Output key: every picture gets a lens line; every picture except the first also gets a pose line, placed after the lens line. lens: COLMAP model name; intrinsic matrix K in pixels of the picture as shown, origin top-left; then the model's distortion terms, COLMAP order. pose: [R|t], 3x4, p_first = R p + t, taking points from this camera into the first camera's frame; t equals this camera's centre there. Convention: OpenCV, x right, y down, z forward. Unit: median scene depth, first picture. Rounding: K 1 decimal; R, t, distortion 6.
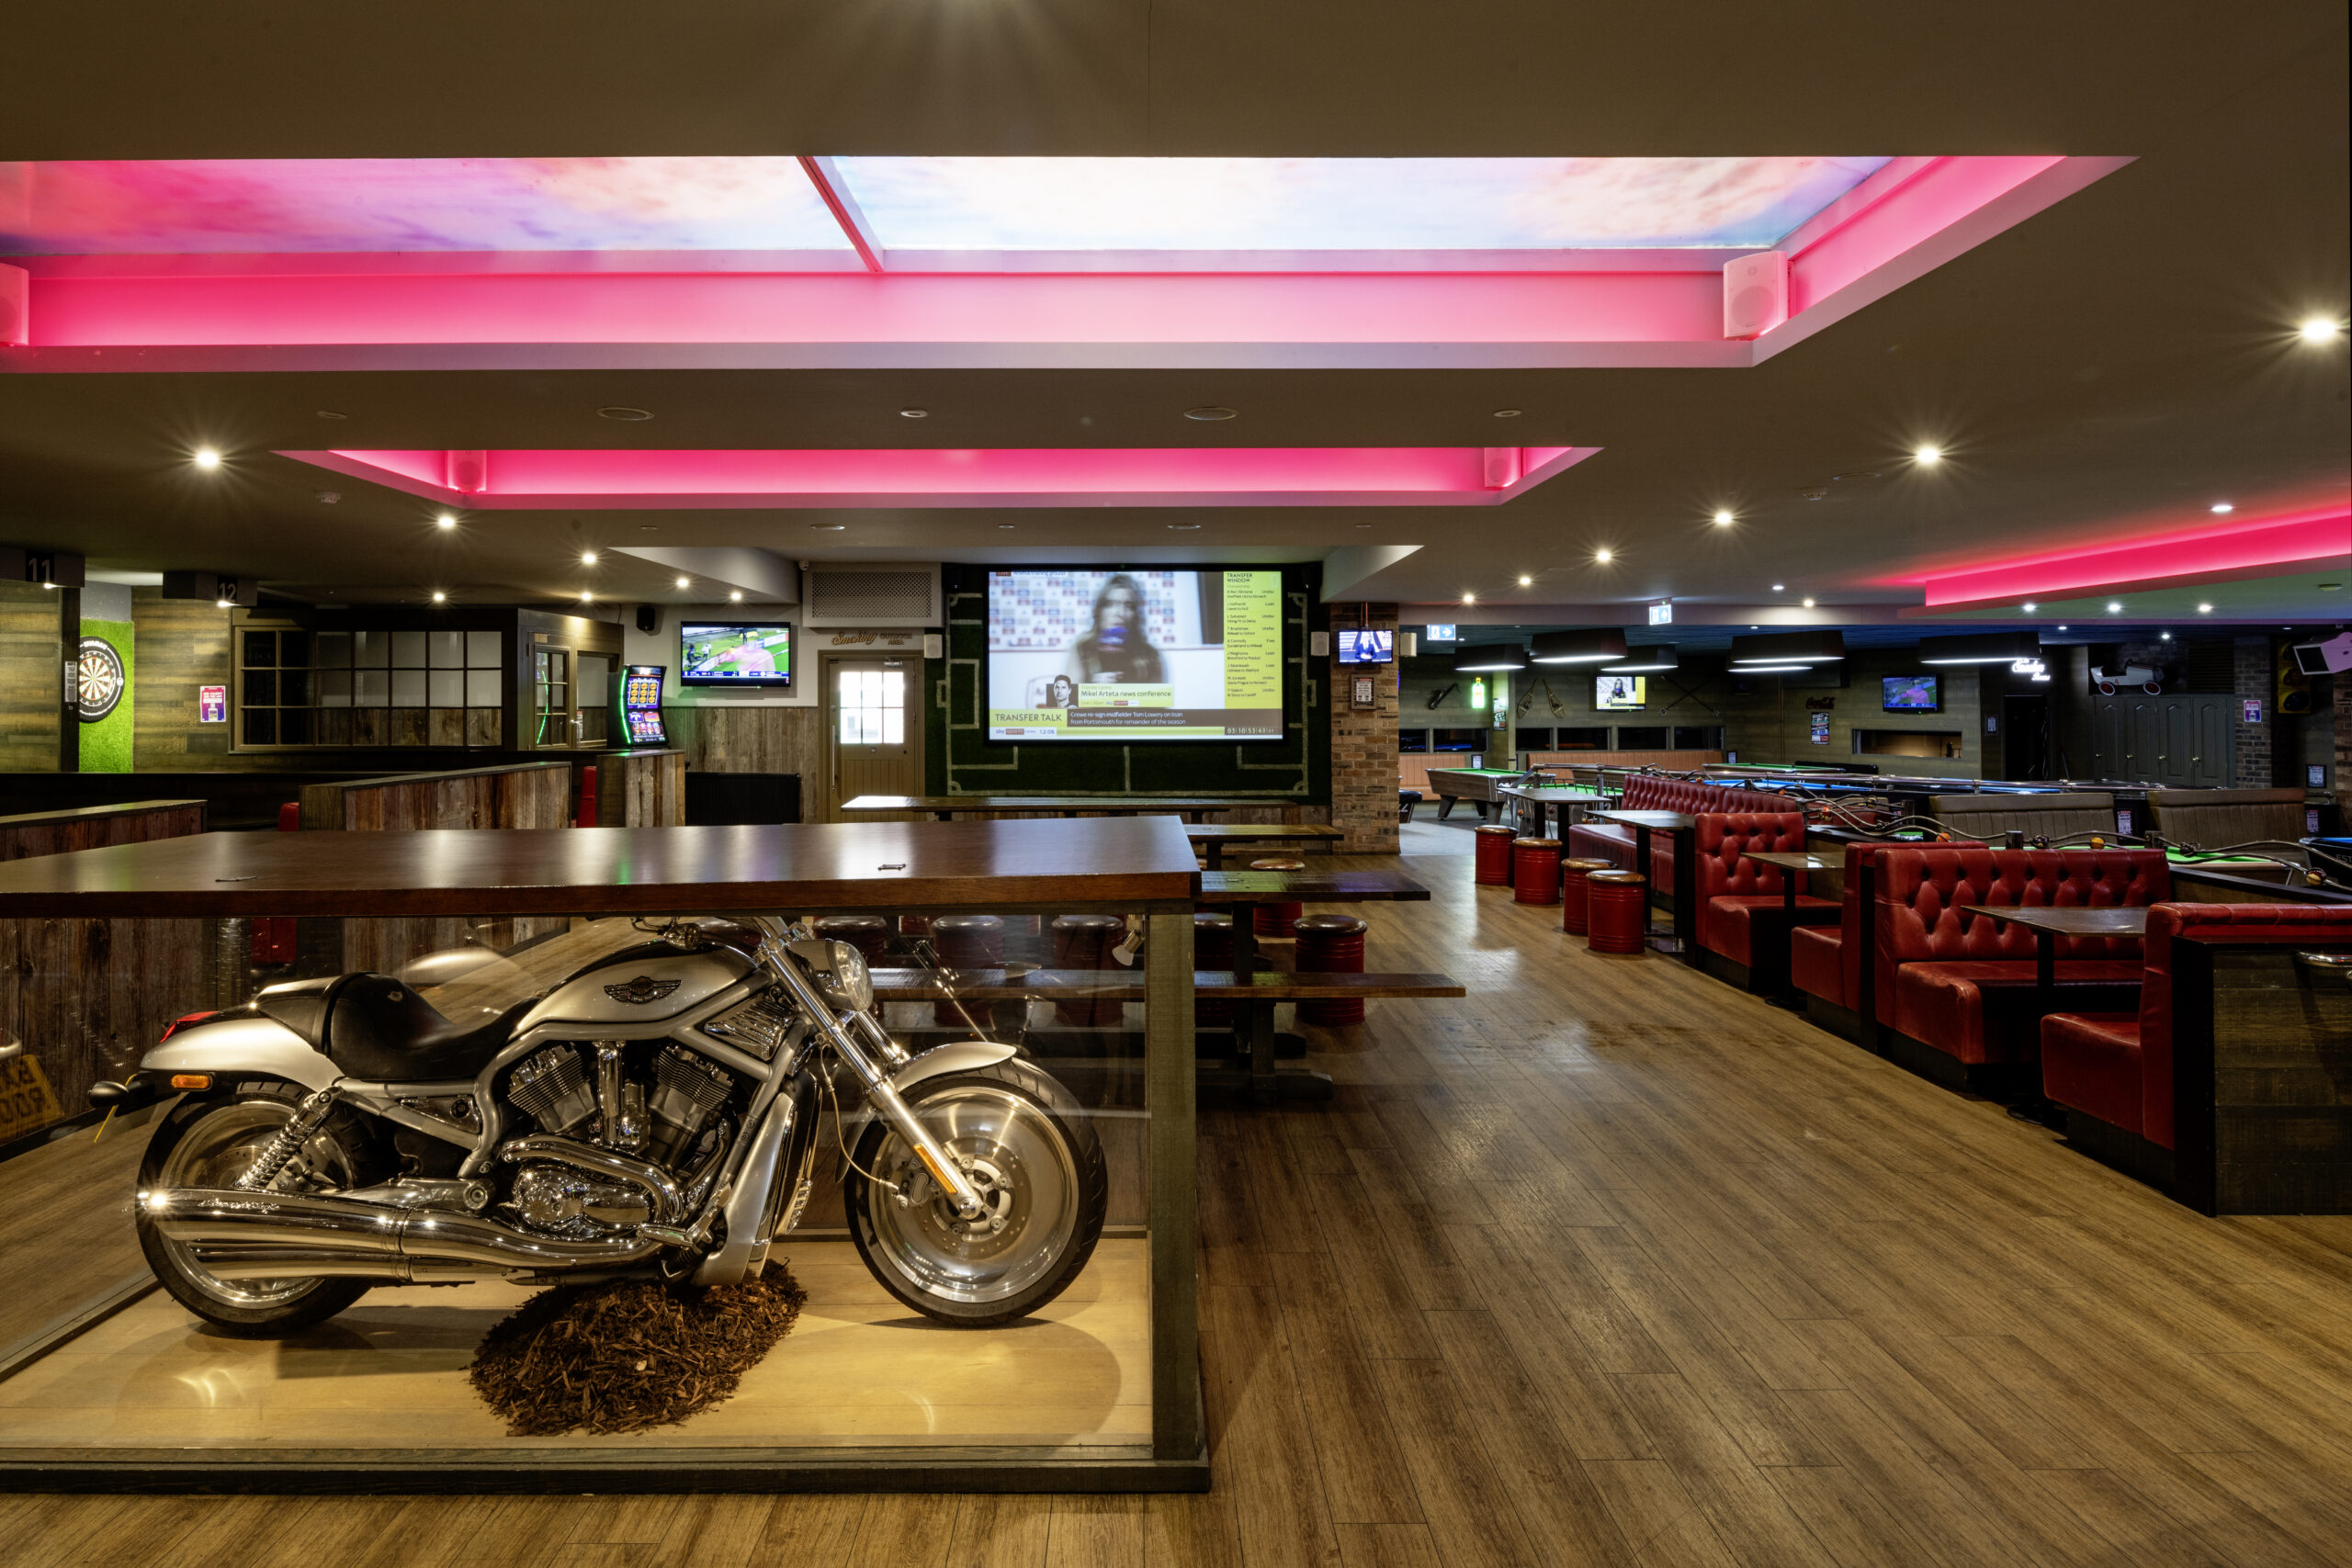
lens RADIAL K [[1274.2, 0, 1109.6], [0, 1274.2, 678.9], [0, 0, 1]] dist [-0.000522, -0.007519]
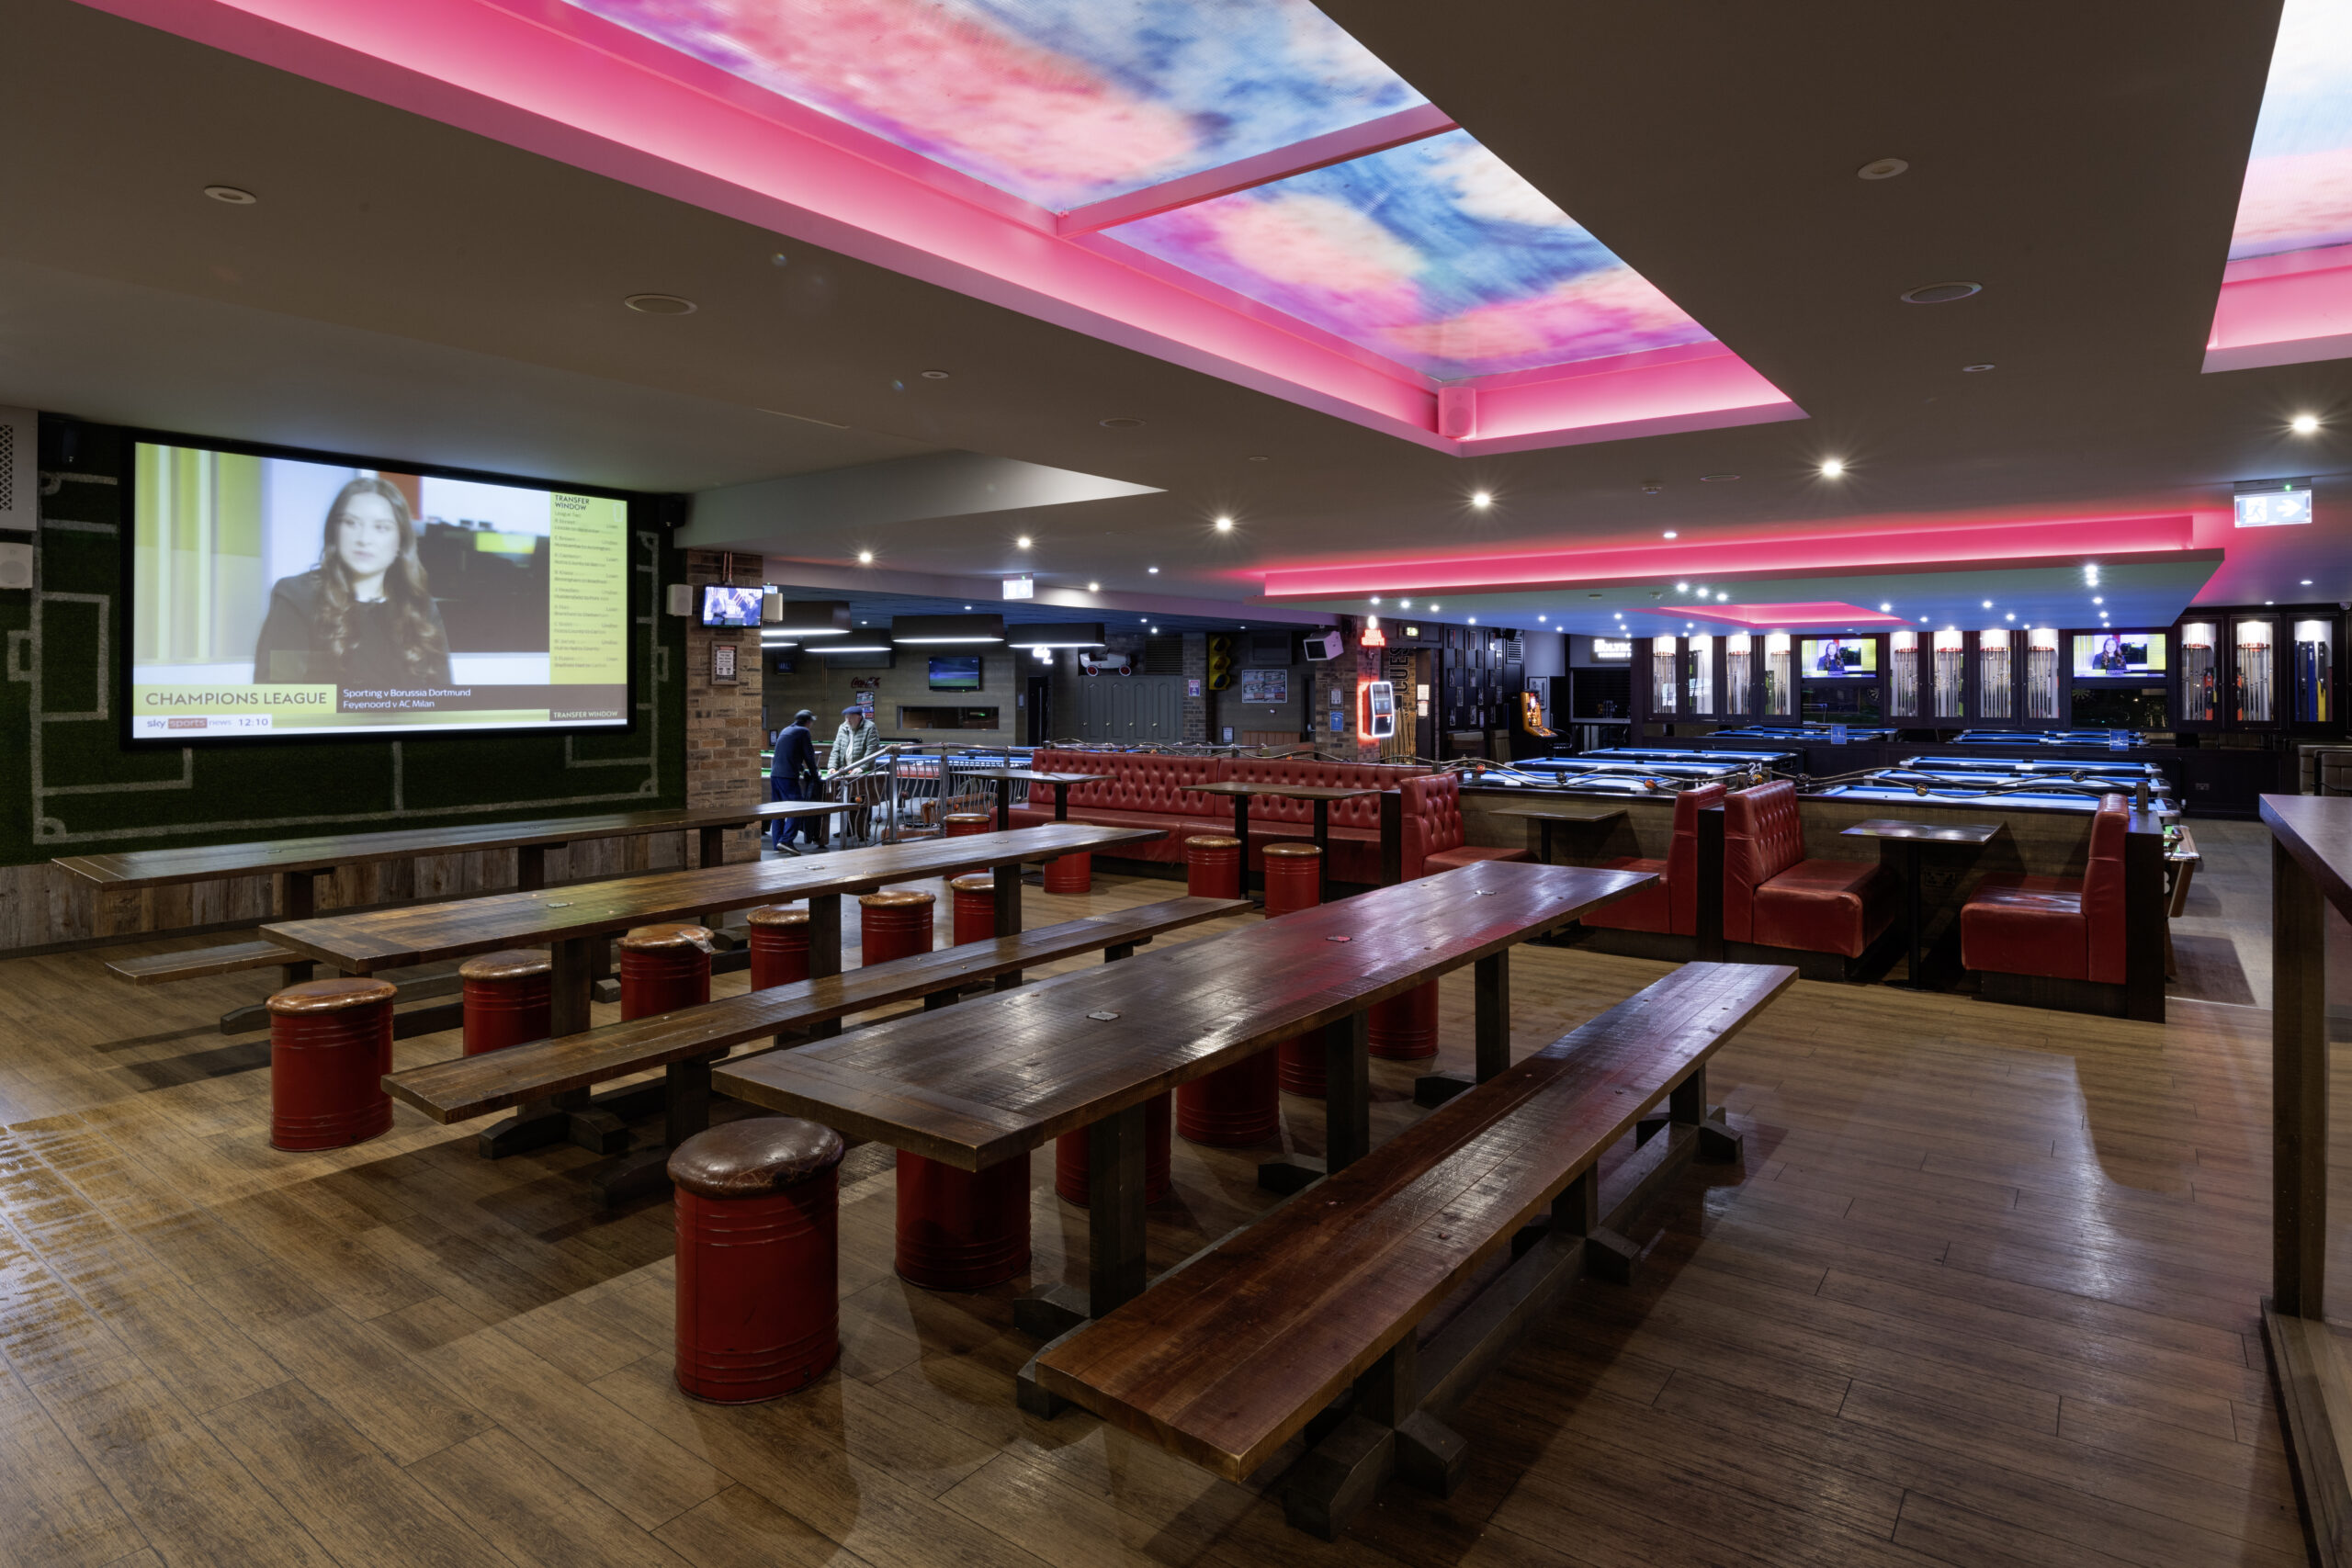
lens RADIAL K [[1274.2, 0, 1158.0], [0, 1274.2, 659.3], [0, 0, 1]] dist [-0.000522, -0.007519]
pose [[0.602389, 0.016703, 0.798028, -0.272349], [-0.015227, 0.999840, -0.009434, 0.011170], [-0.798058, -0.006469, 0.602546, 0.302108]]
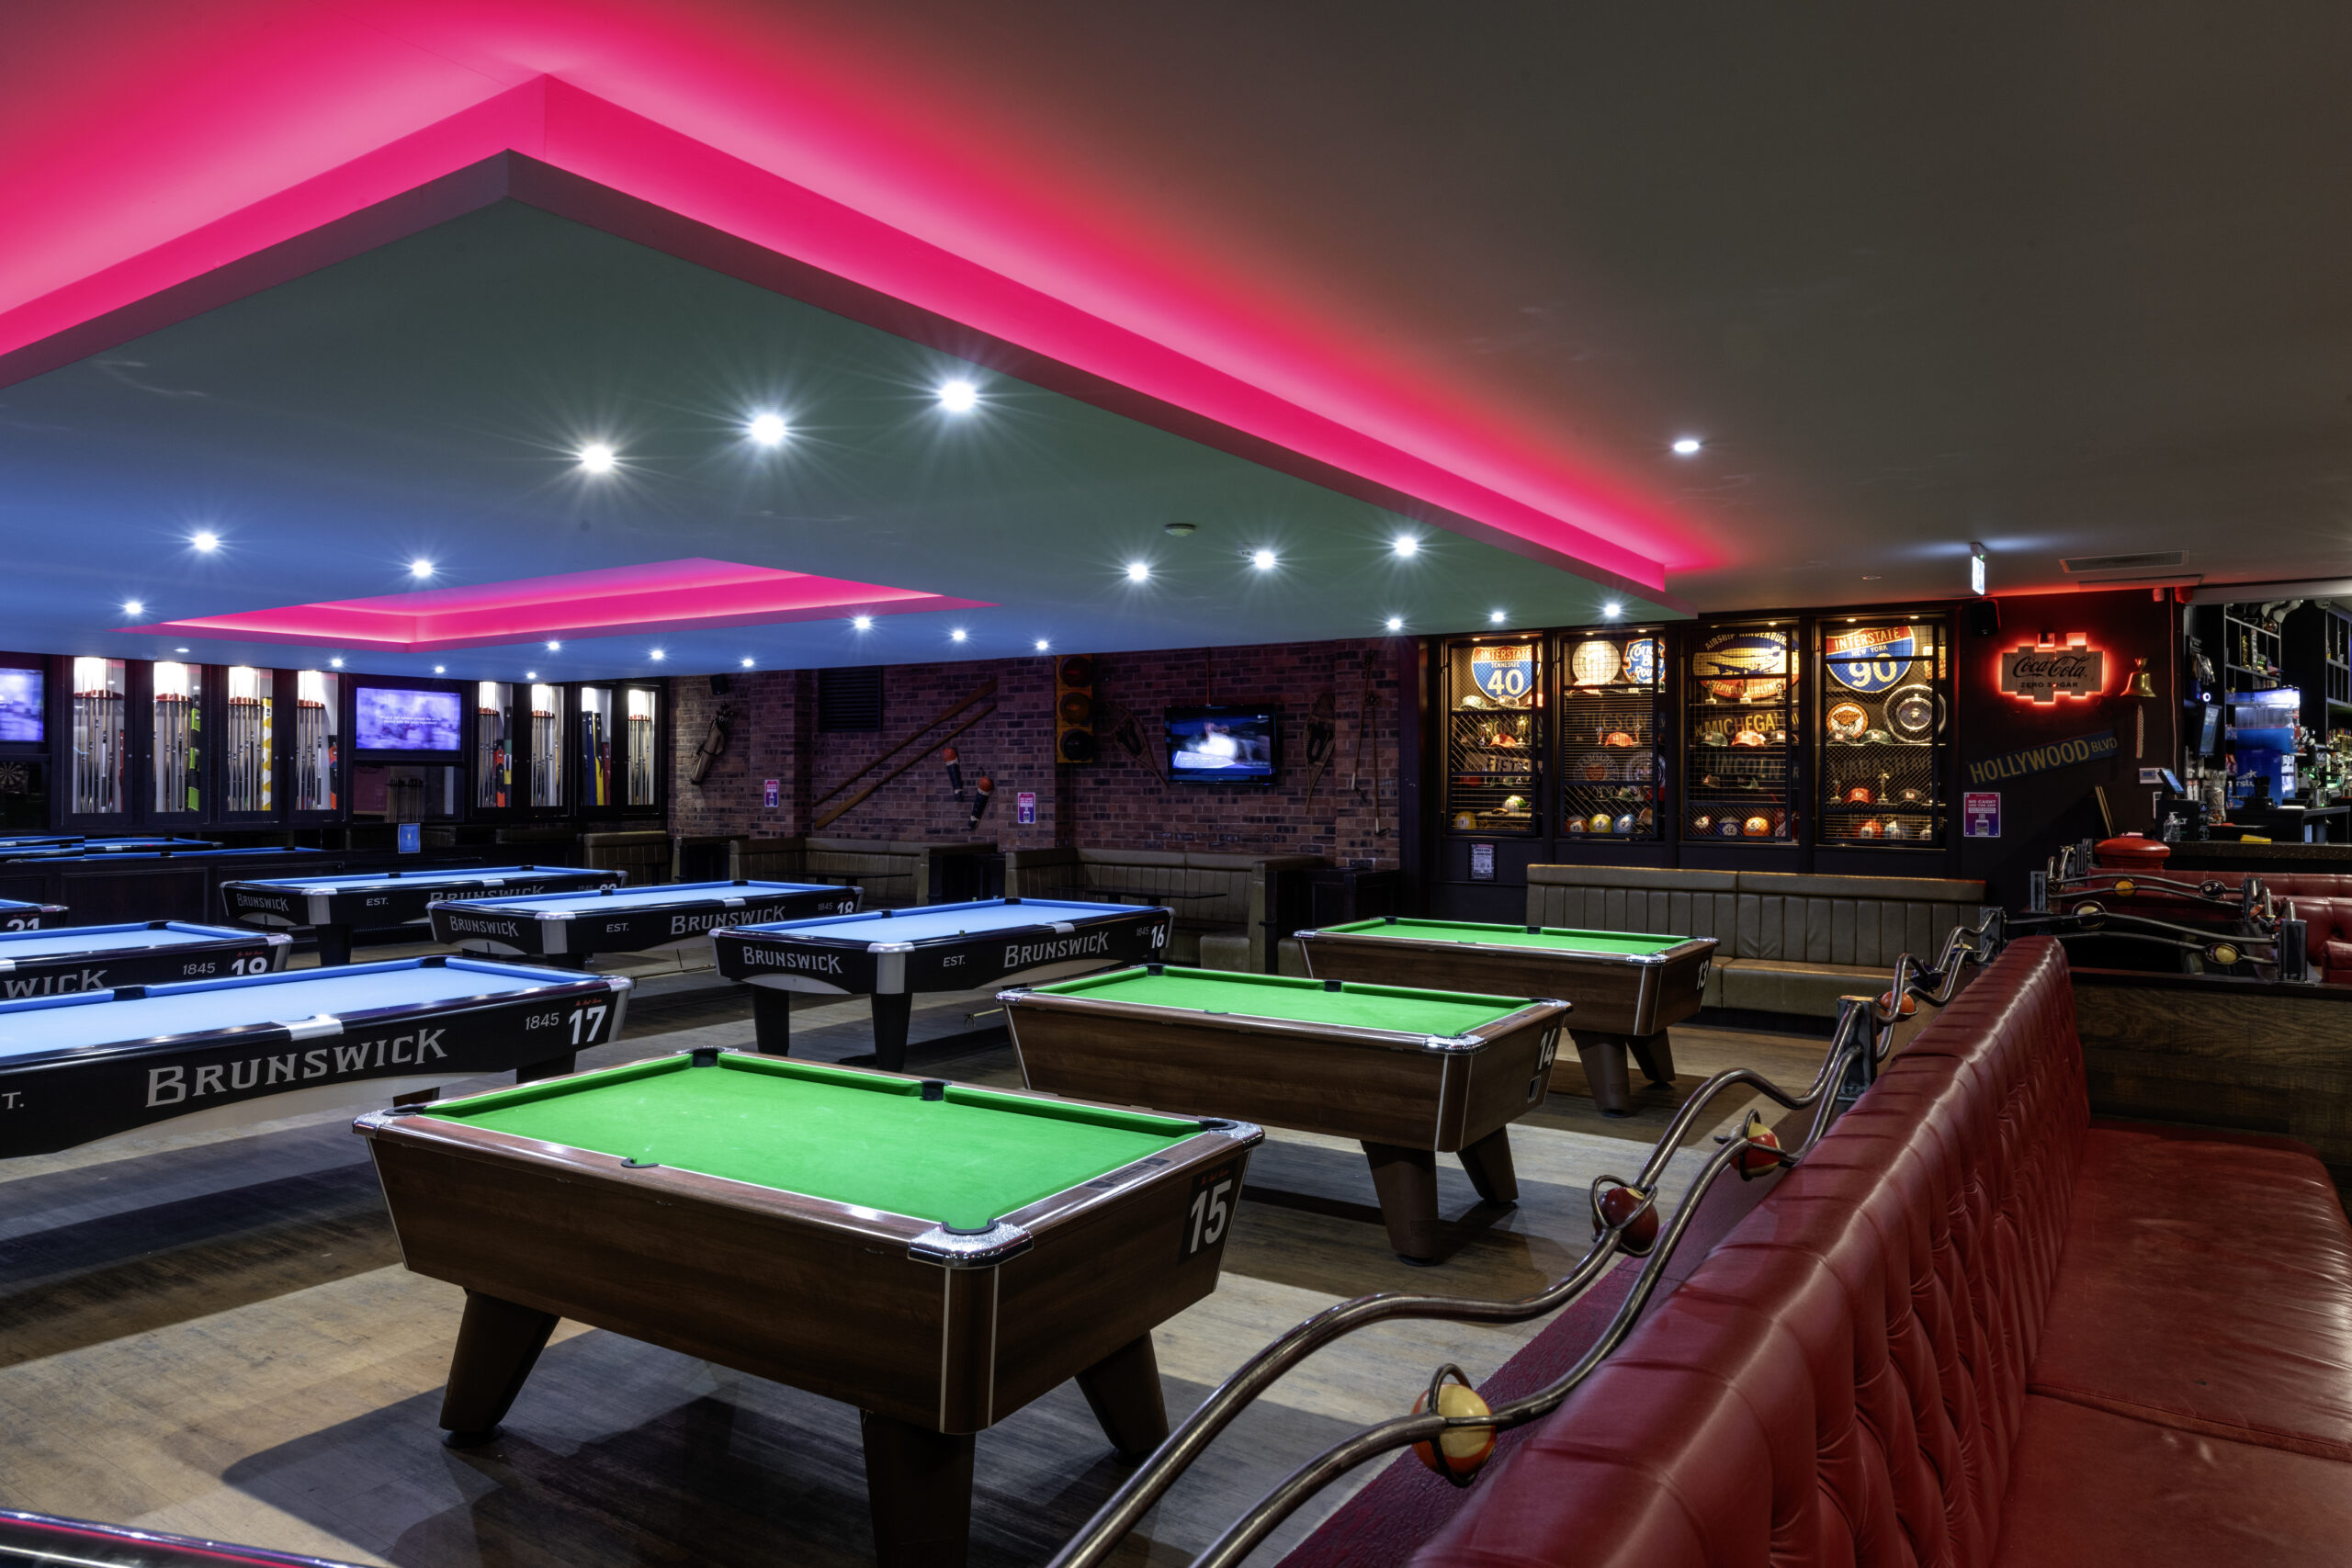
lens RADIAL K [[1499.2, 0, 1187.1], [0, 1499.2, 744.4], [0, 0, 1]] dist [0.044659, -0.000934]
pose [[-0.835933, 0.011808, 0.548704, 0.337436], [-0.012695, 0.999085, -0.040839, 0.037672], [-0.548684, -0.041105, -0.835018, 0.952825]]
